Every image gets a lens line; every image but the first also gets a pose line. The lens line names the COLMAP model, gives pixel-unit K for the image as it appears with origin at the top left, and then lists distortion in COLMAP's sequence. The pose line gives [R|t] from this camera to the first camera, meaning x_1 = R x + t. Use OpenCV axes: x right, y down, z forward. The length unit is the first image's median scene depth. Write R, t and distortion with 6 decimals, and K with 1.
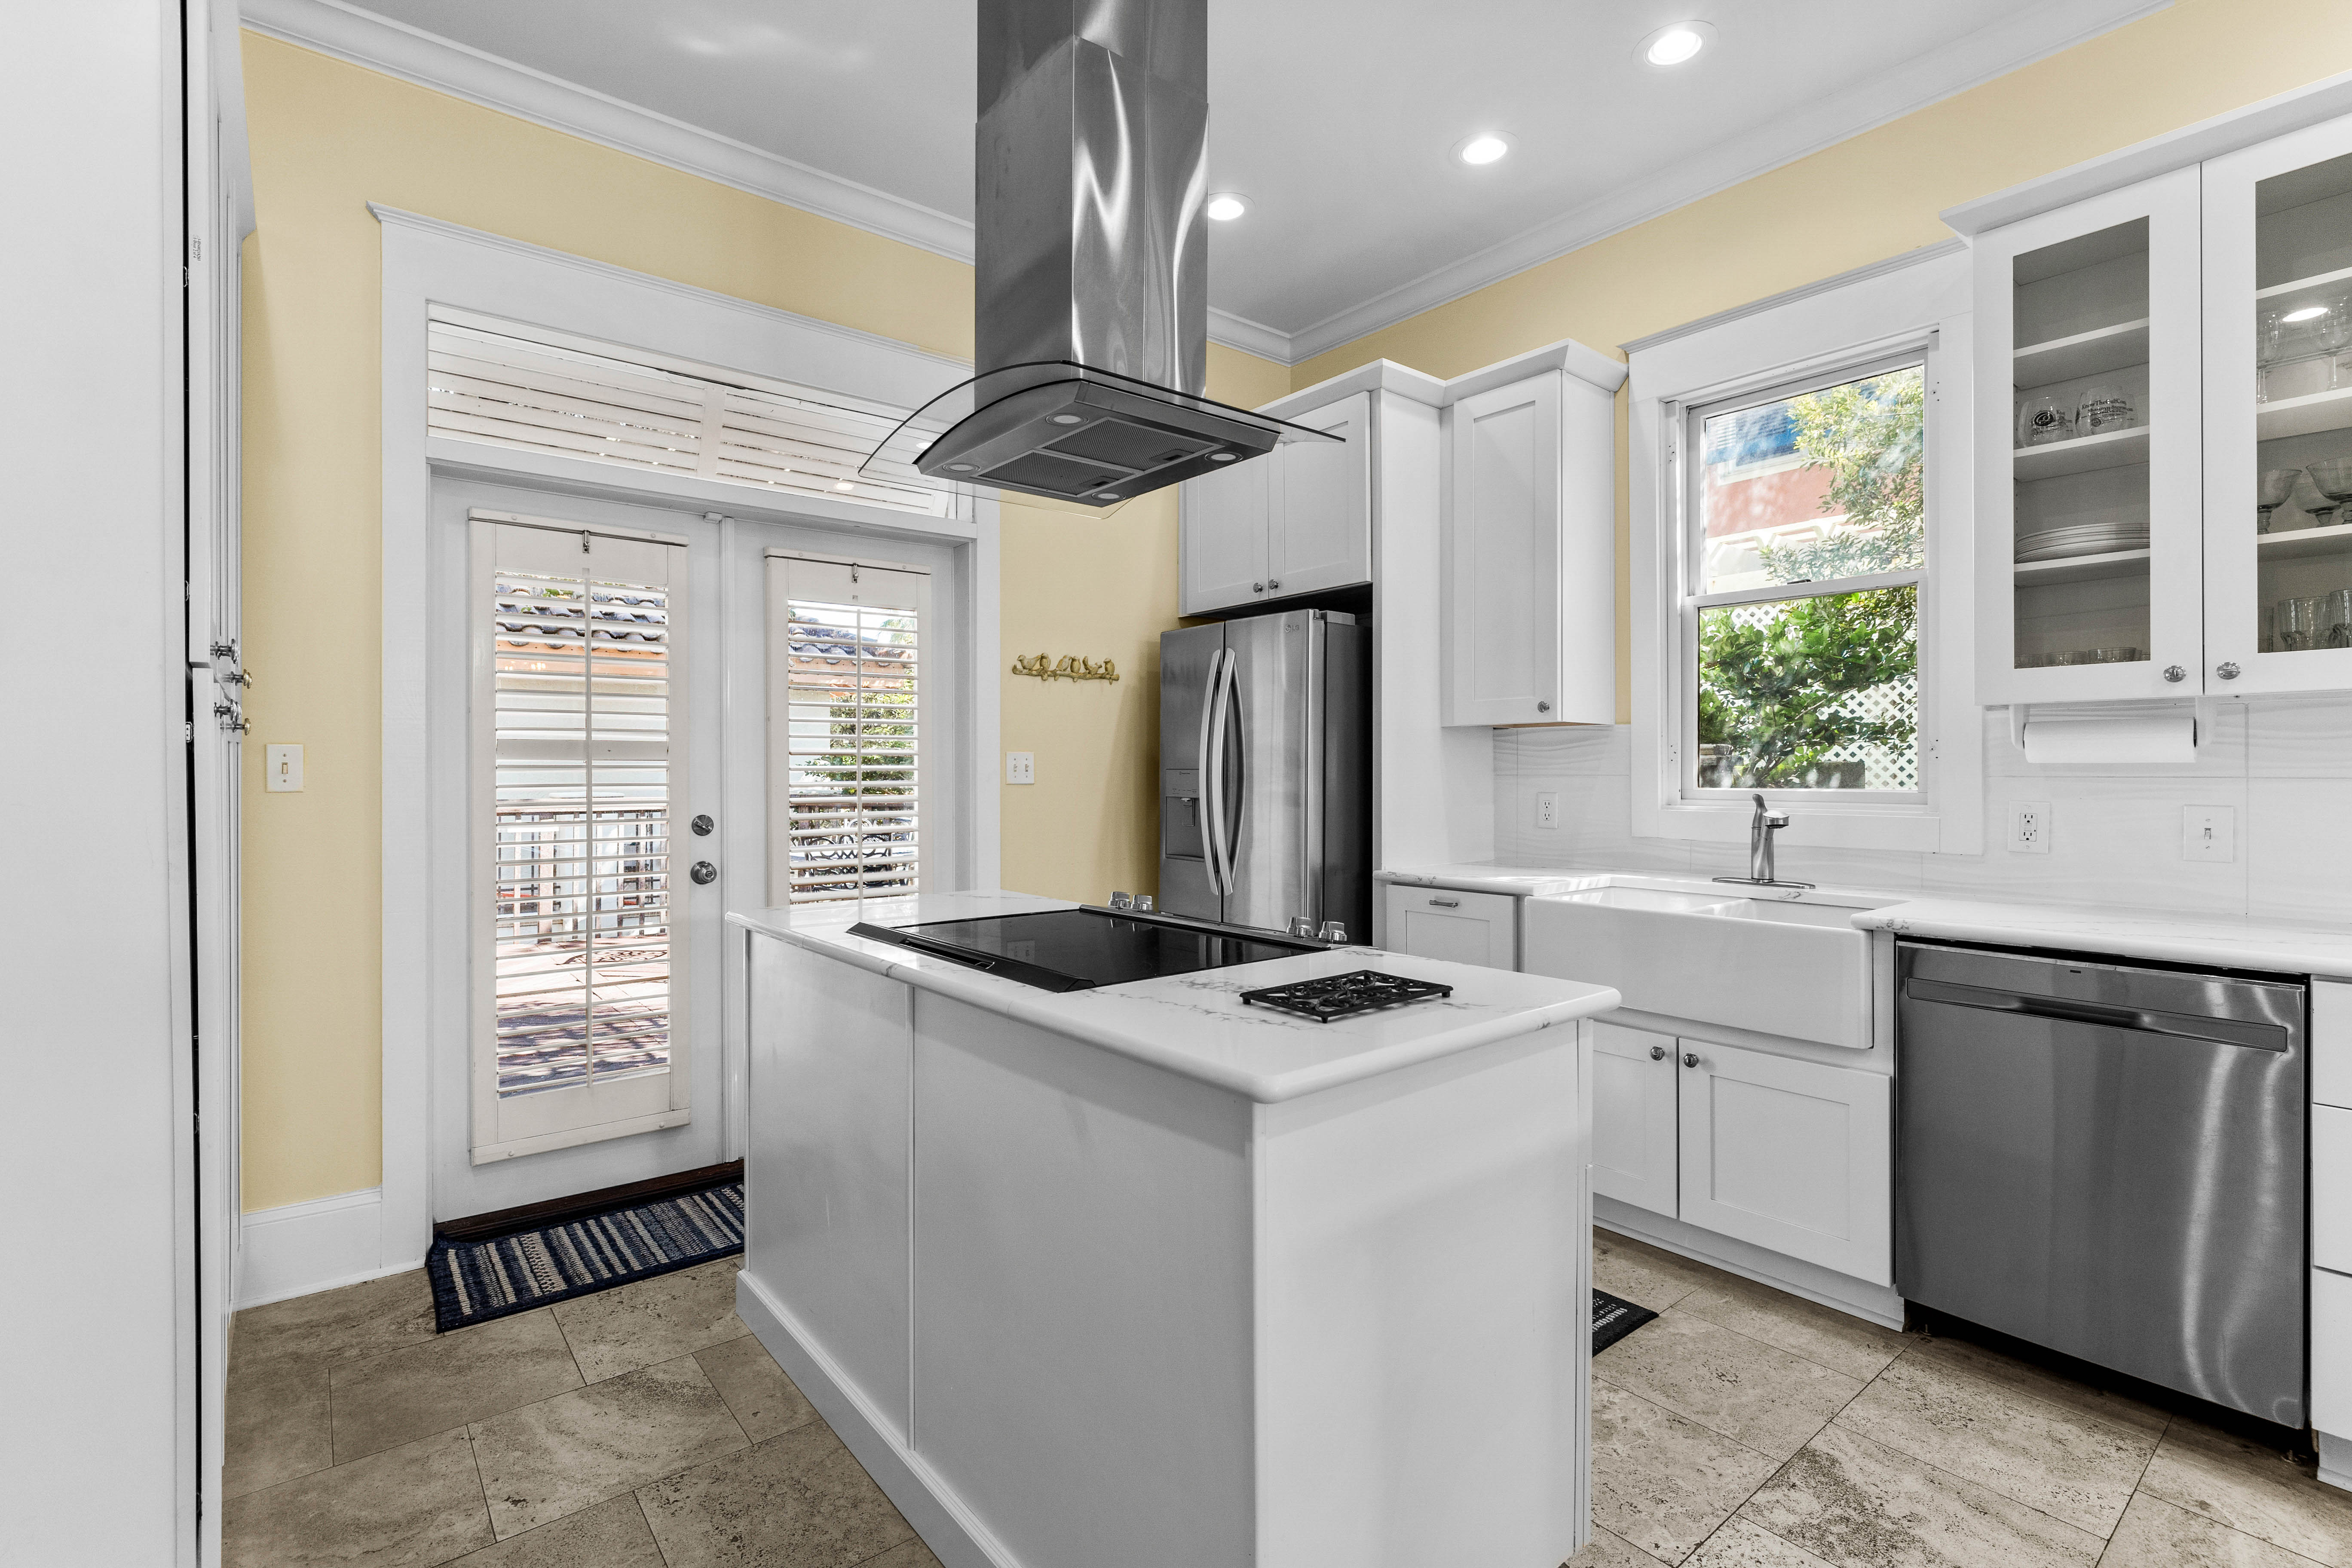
lens RADIAL K [[1077.8, 0, 1173.4], [0, 1077.8, 775.5], [0, 0, 1]] dist [-0.001294, -0.000927]
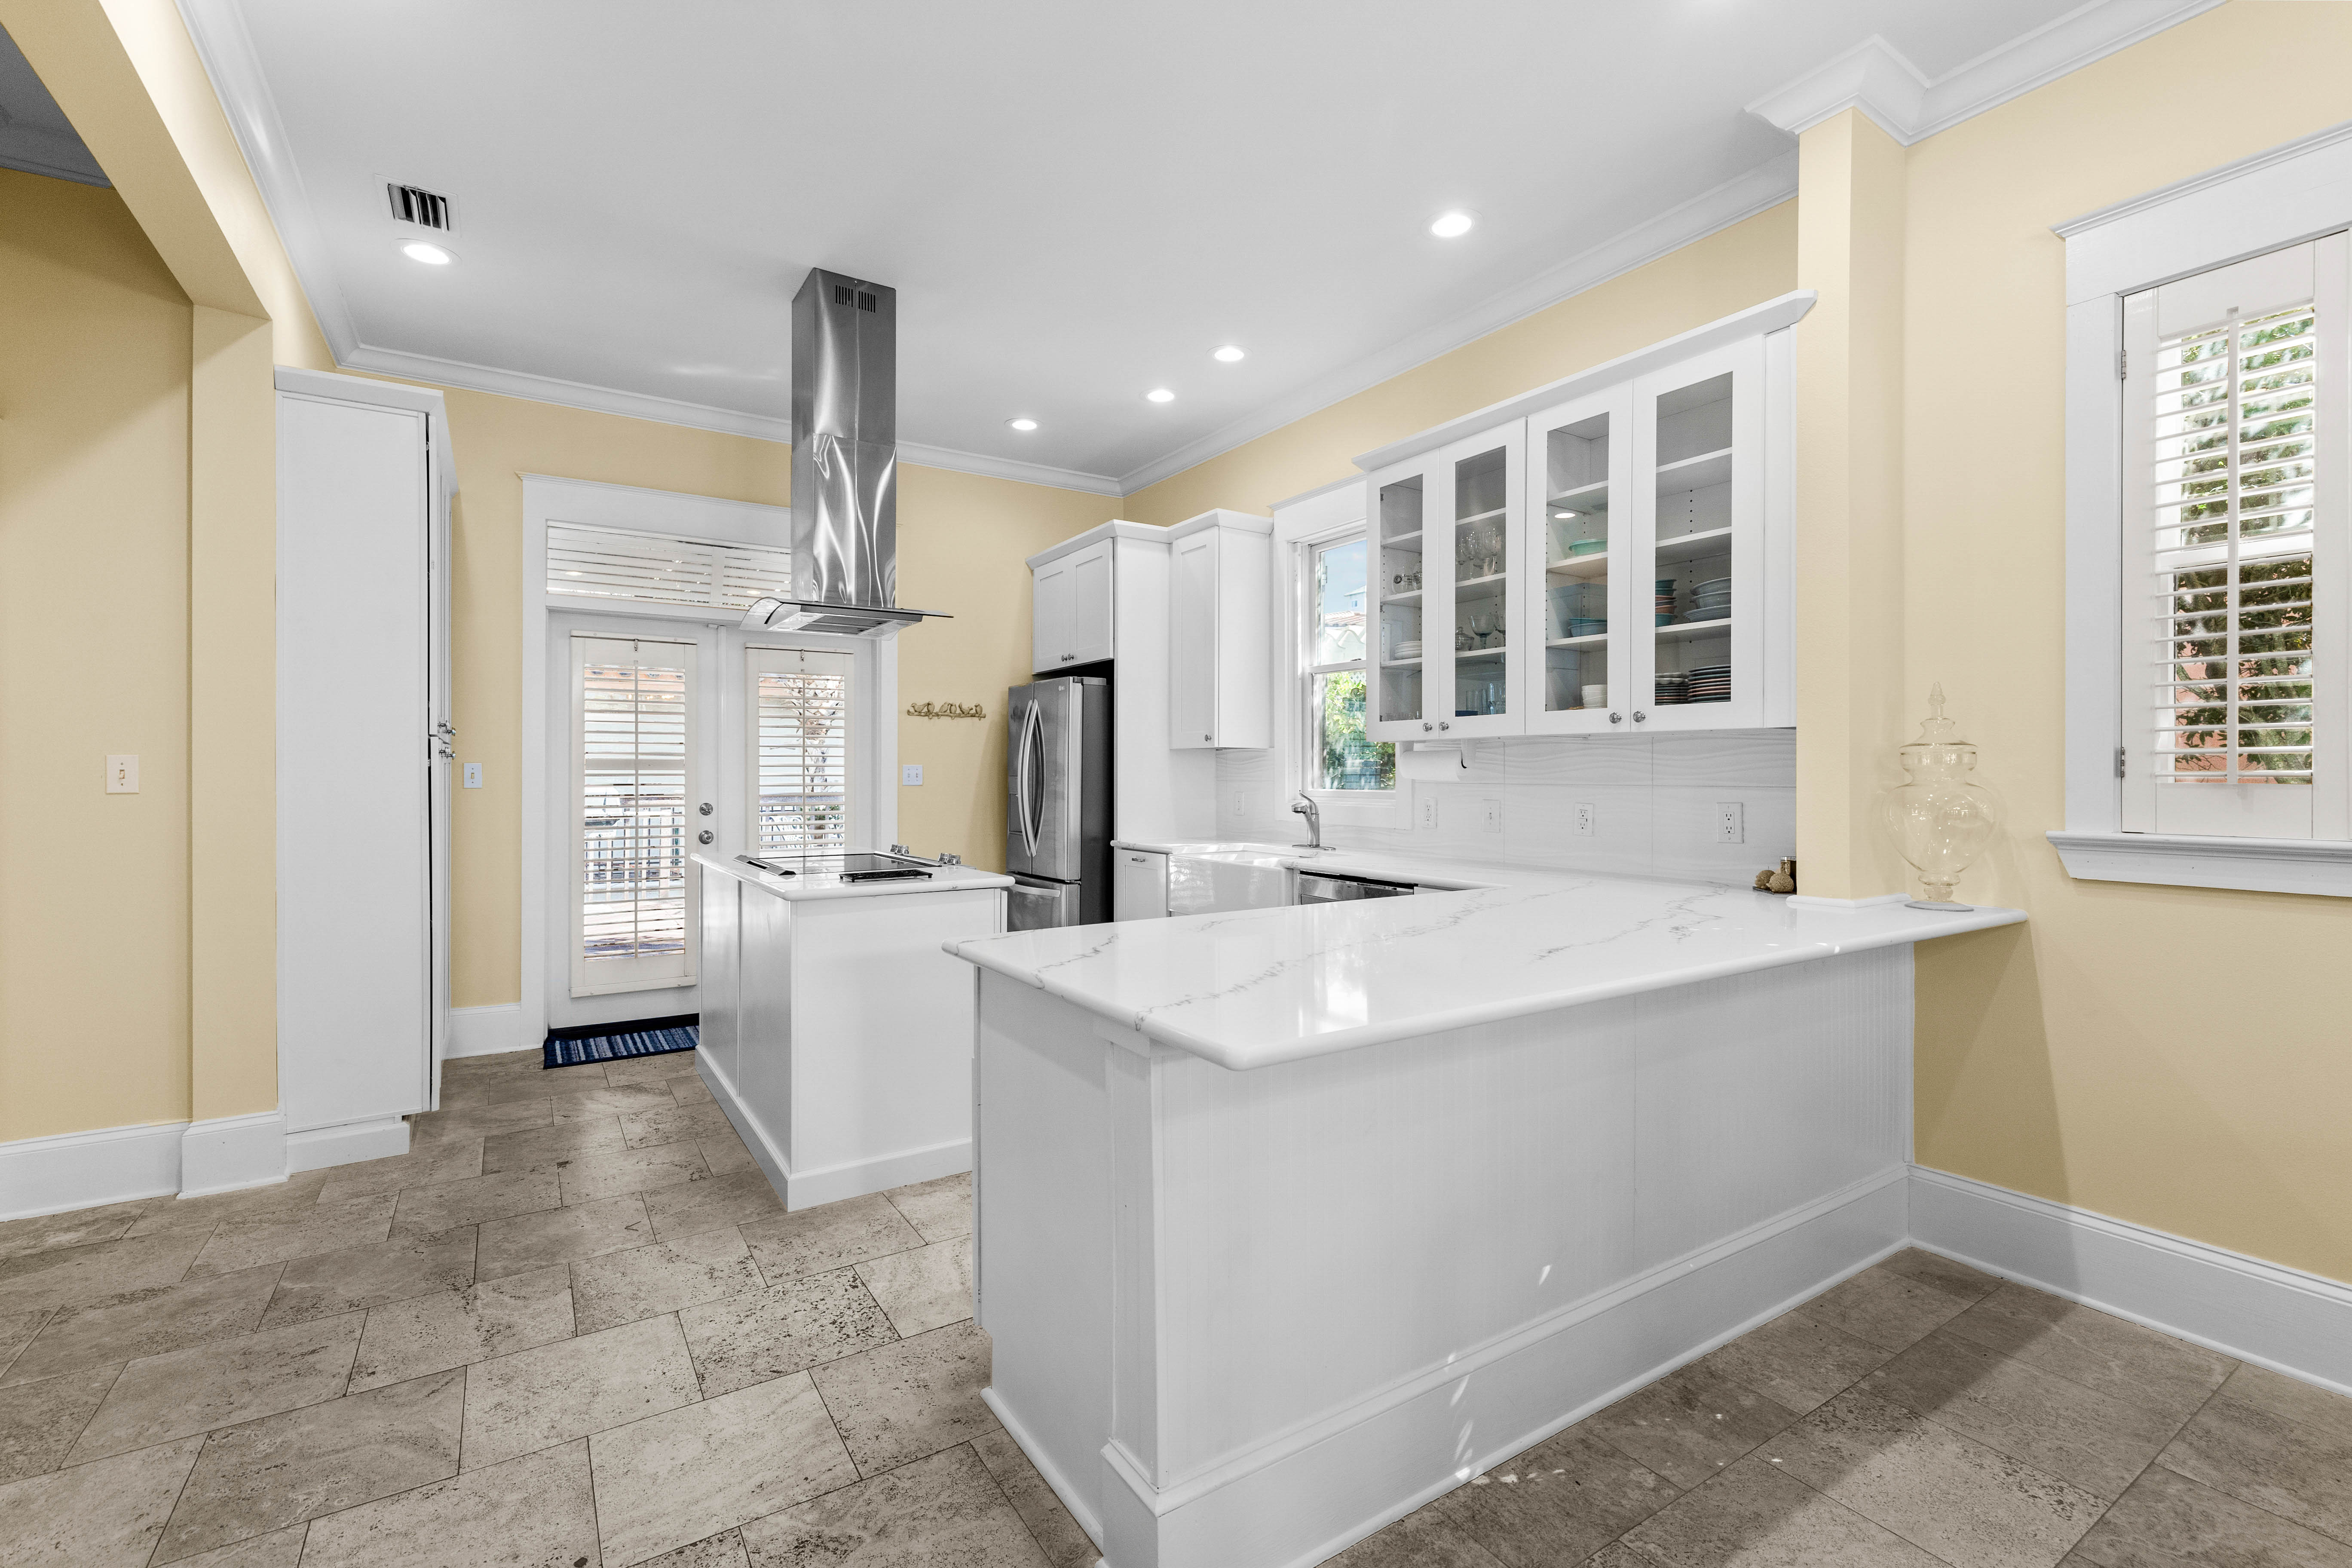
lens RADIAL K [[1023.3, 0, 1166.0], [0, 1023.3, 774.4], [0, 0, 1]] dist [0.014226, -0.000132]
pose [[0.993855, 0.002055, -0.110671, 0.461994], [-0.002358, 0.999994, -0.002606, -0.005930], [0.110665, 0.002851, 0.993854, -0.523976]]
